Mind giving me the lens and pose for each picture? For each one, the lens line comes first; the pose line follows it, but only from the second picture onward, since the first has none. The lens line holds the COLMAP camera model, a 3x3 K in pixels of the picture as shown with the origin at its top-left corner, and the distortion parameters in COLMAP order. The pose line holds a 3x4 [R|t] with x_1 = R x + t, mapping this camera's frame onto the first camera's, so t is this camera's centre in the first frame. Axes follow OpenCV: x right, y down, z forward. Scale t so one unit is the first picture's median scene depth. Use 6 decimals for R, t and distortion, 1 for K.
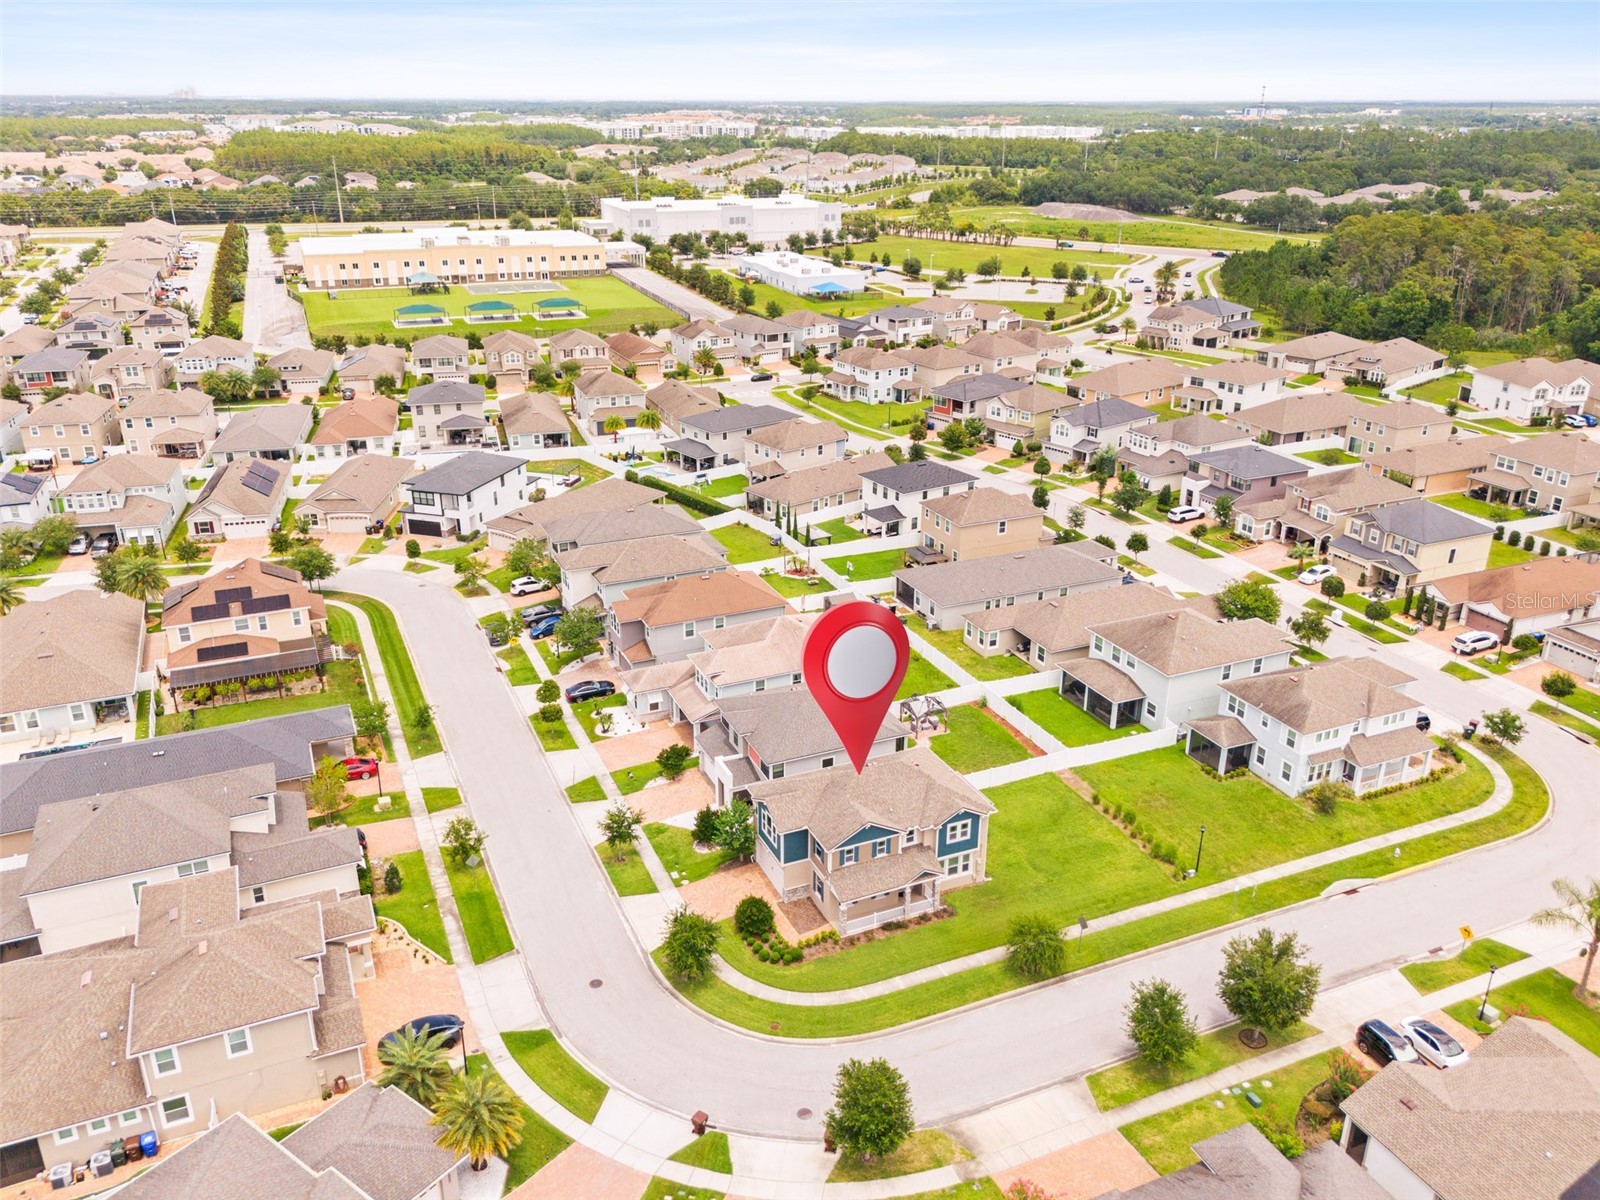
lens RADIAL K [[1184.0, 0, 795.8], [0, 1184.0, 594.7], [0, 0, 1]] dist [0.046258, -0.015605]
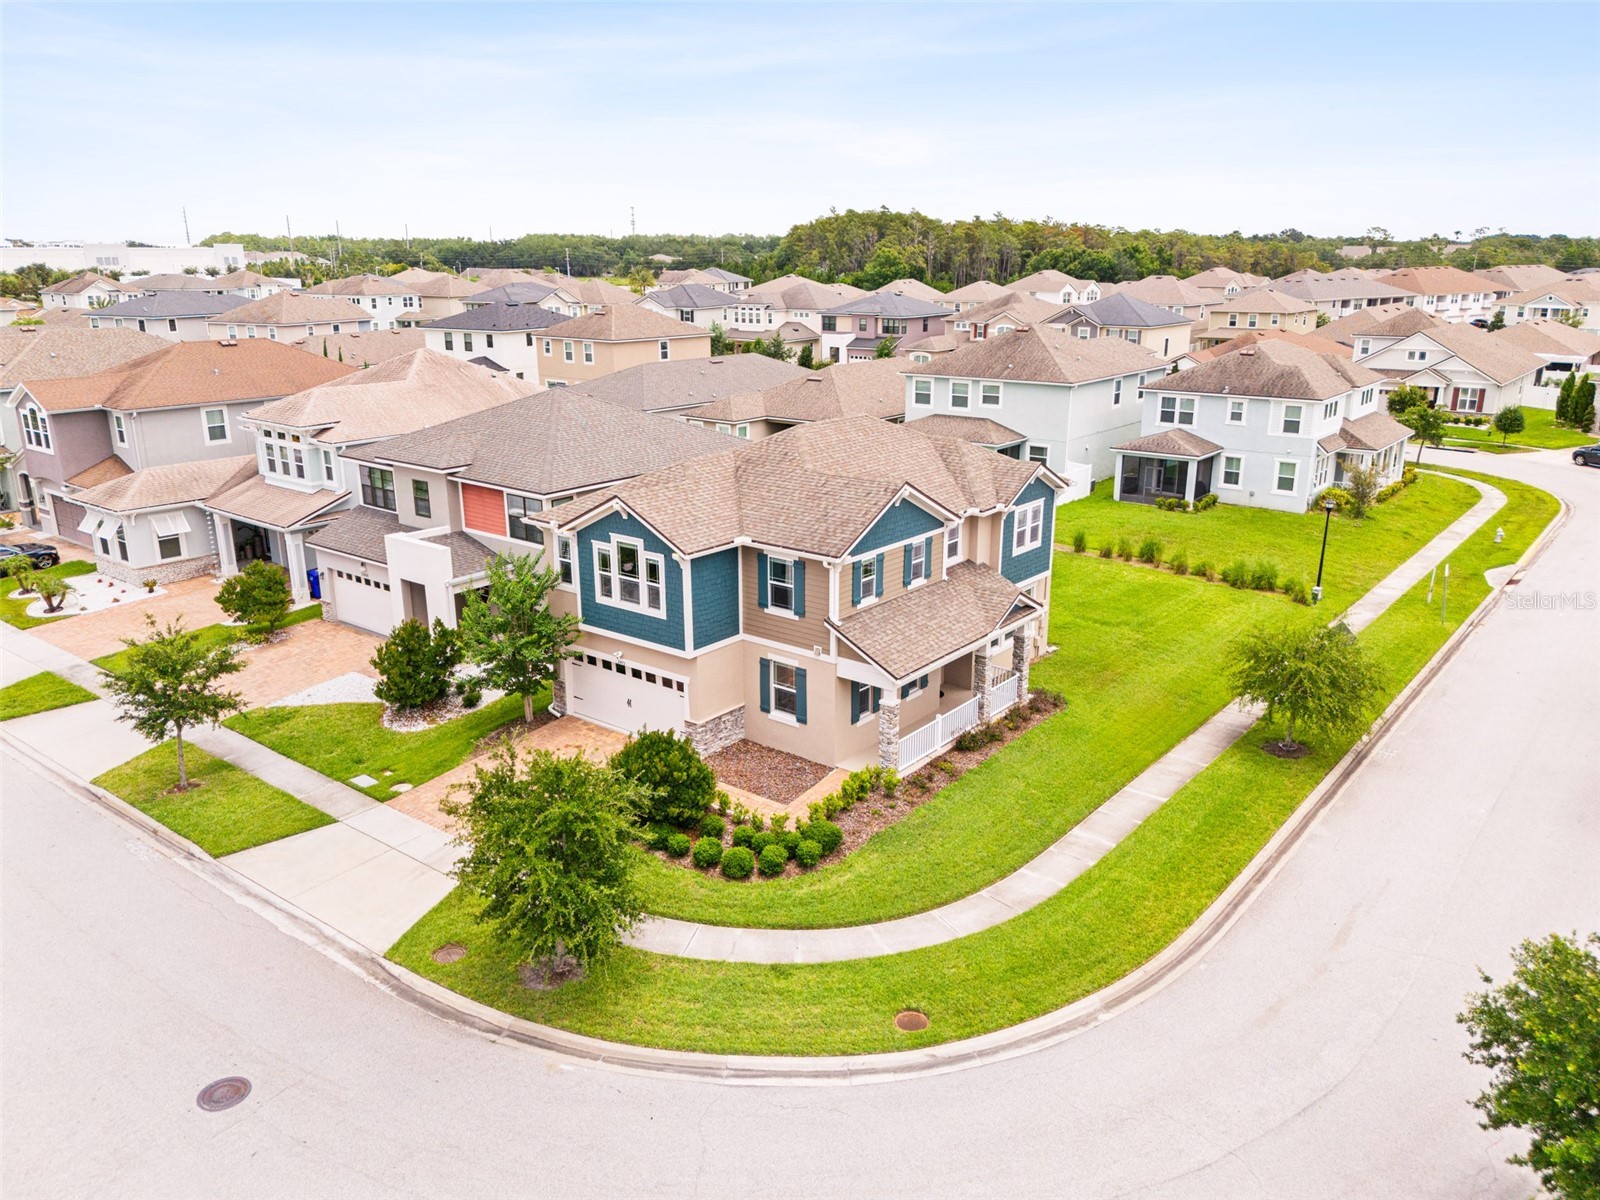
lens RADIAL K [[1184.0, 0, 813.5], [0, 1184.0, 602.7], [0, 0, 1]] dist [0.046258, -0.015605]
pose [[0.886593, -0.141722, 0.440305, -0.130300], [0.171172, 0.984852, -0.027673, 0.210384], [-0.429713, 0.099902, 0.897422, 0.584958]]
